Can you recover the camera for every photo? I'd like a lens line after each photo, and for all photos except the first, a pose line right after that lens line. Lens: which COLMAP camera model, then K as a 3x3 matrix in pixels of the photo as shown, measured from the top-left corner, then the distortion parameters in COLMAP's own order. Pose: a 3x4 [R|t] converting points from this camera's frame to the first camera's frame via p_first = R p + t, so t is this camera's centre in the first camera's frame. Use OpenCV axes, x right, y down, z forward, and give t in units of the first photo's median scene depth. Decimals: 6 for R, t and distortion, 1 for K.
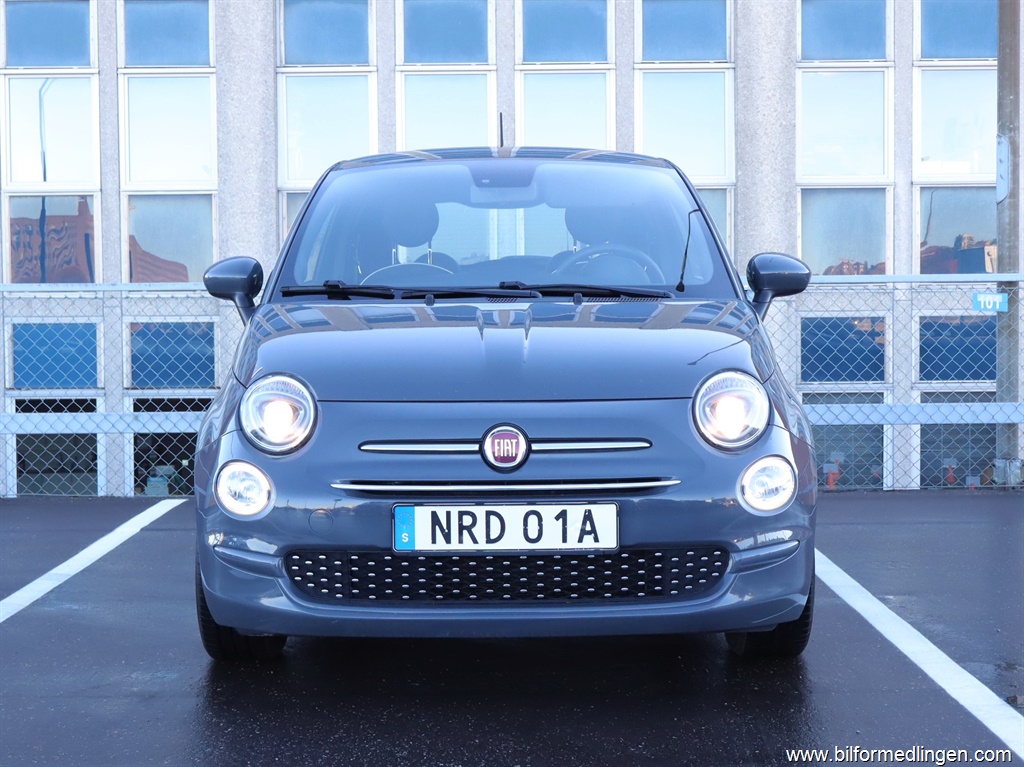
lens RADIAL K [[1805.1, 0, 458.7], [0, 1805.1, 384.4], [0, 0, 1]] dist [-0.006446, 0.079081]
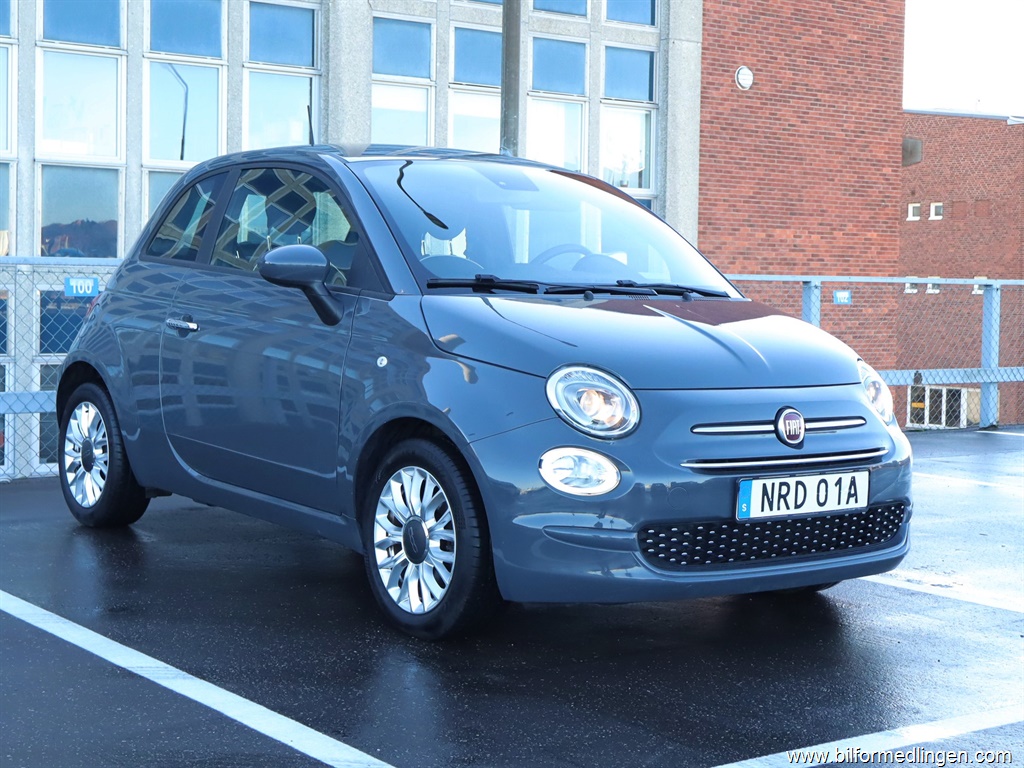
lens RADIAL K [[1805.1, 0, 458.7], [0, 1805.1, 384.9], [0, 0, 1]] dist [-0.006446, 0.079081]
pose [[0.800400, -0.012569, 0.599334, -0.553109], [0.001797, 0.999826, 0.018567, -0.009606], [-0.599463, -0.013784, 0.800284, 0.121169]]
